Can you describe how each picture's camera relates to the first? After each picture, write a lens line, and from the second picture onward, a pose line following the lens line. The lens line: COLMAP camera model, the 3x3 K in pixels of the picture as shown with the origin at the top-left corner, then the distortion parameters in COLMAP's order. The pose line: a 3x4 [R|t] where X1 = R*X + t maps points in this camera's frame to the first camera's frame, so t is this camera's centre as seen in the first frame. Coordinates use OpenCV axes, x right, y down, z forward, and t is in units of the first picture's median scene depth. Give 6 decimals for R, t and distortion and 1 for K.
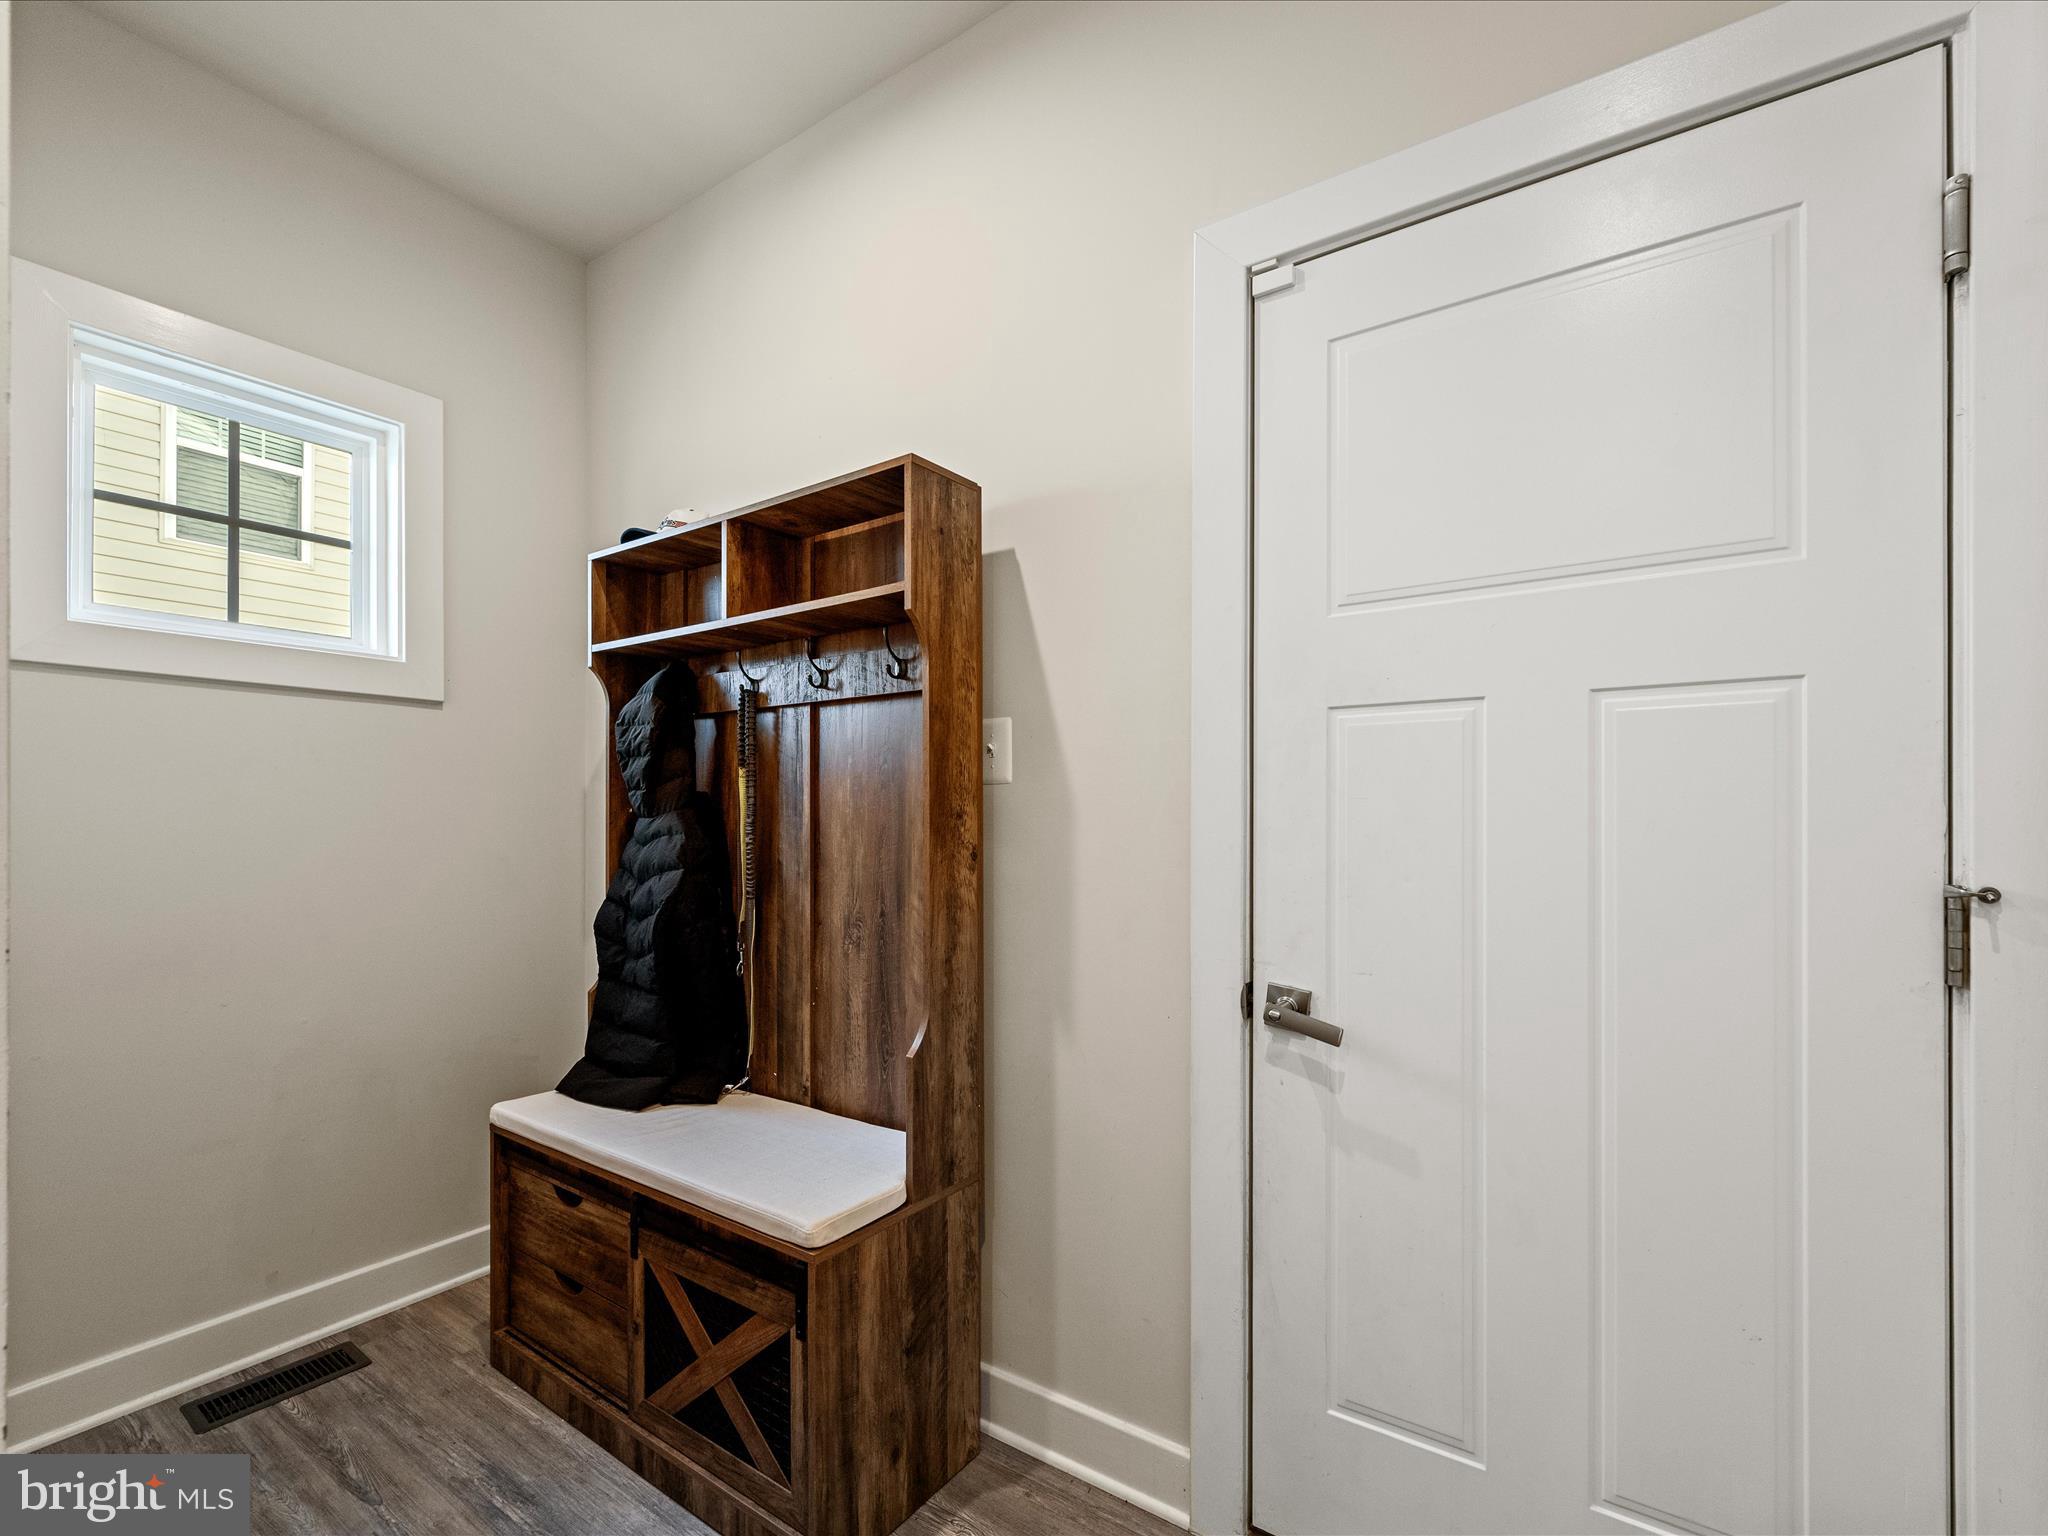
lens RADIAL K [[927.6, 0, 1036.0], [0, 927.6, 783.6], [0, 0, 1]] dist [-0.001494, -0.000900]
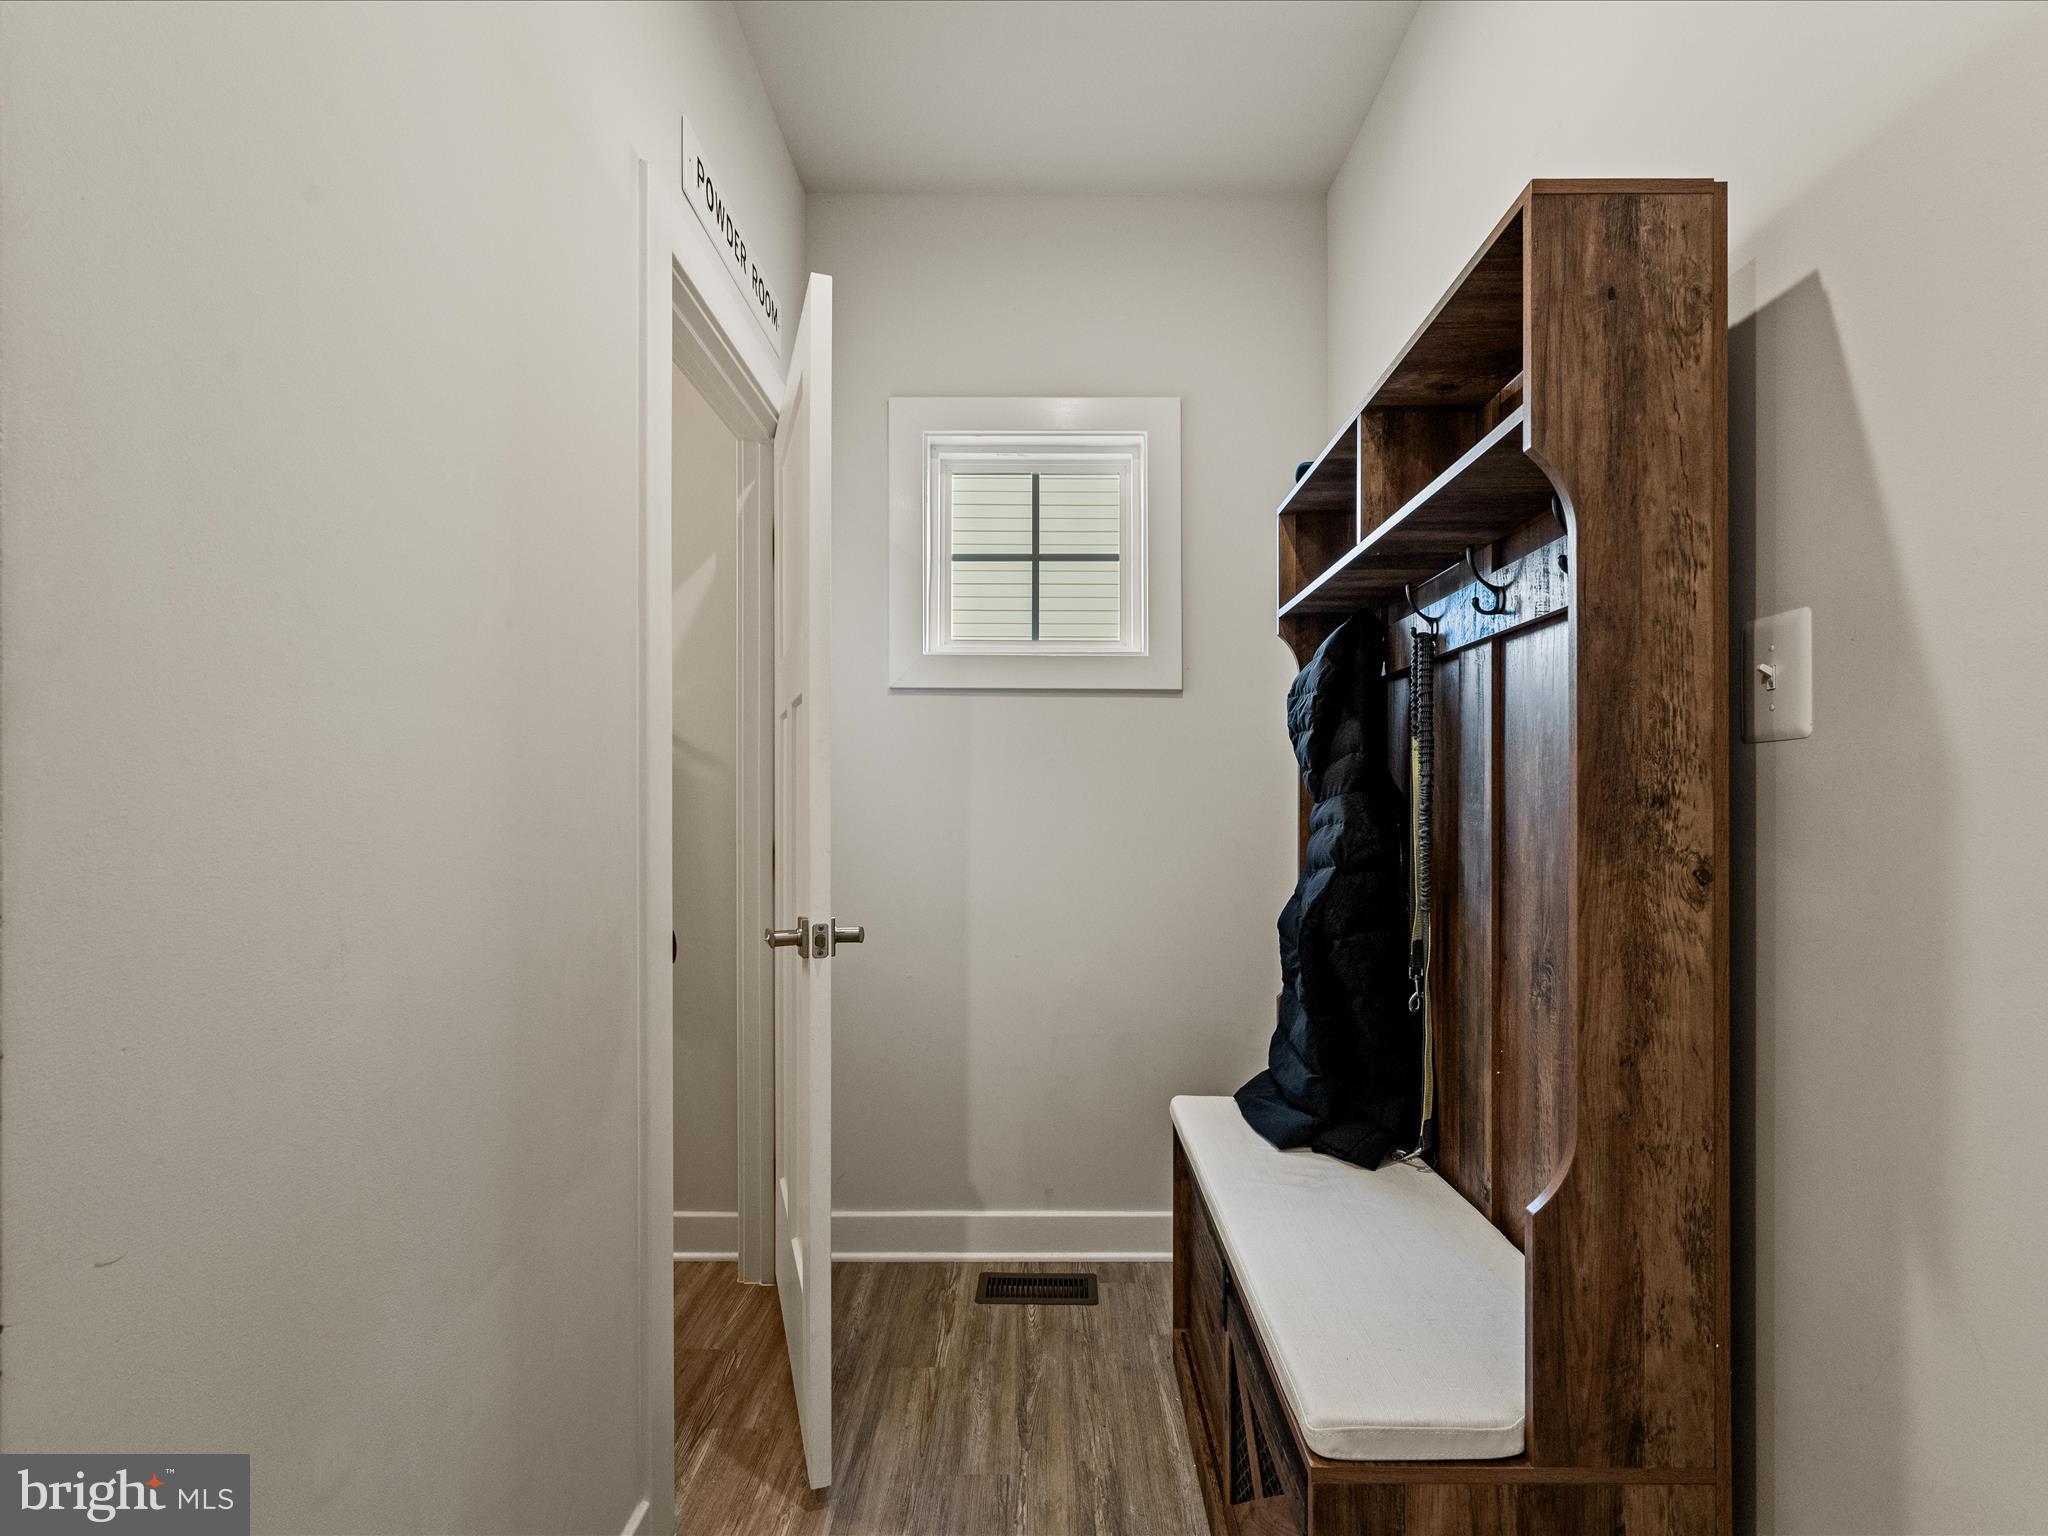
lens RADIAL K [[927.6, 0, 1016.6], [0, 927.6, 789.0], [0, 0, 1]] dist [-0.001494, -0.000900]
pose [[0.563089, -0.009735, -0.826339, 0.144888], [0.028954, 0.999549, 0.007955, 0.011307], [0.825889, -0.028405, 0.563116, 0.353638]]
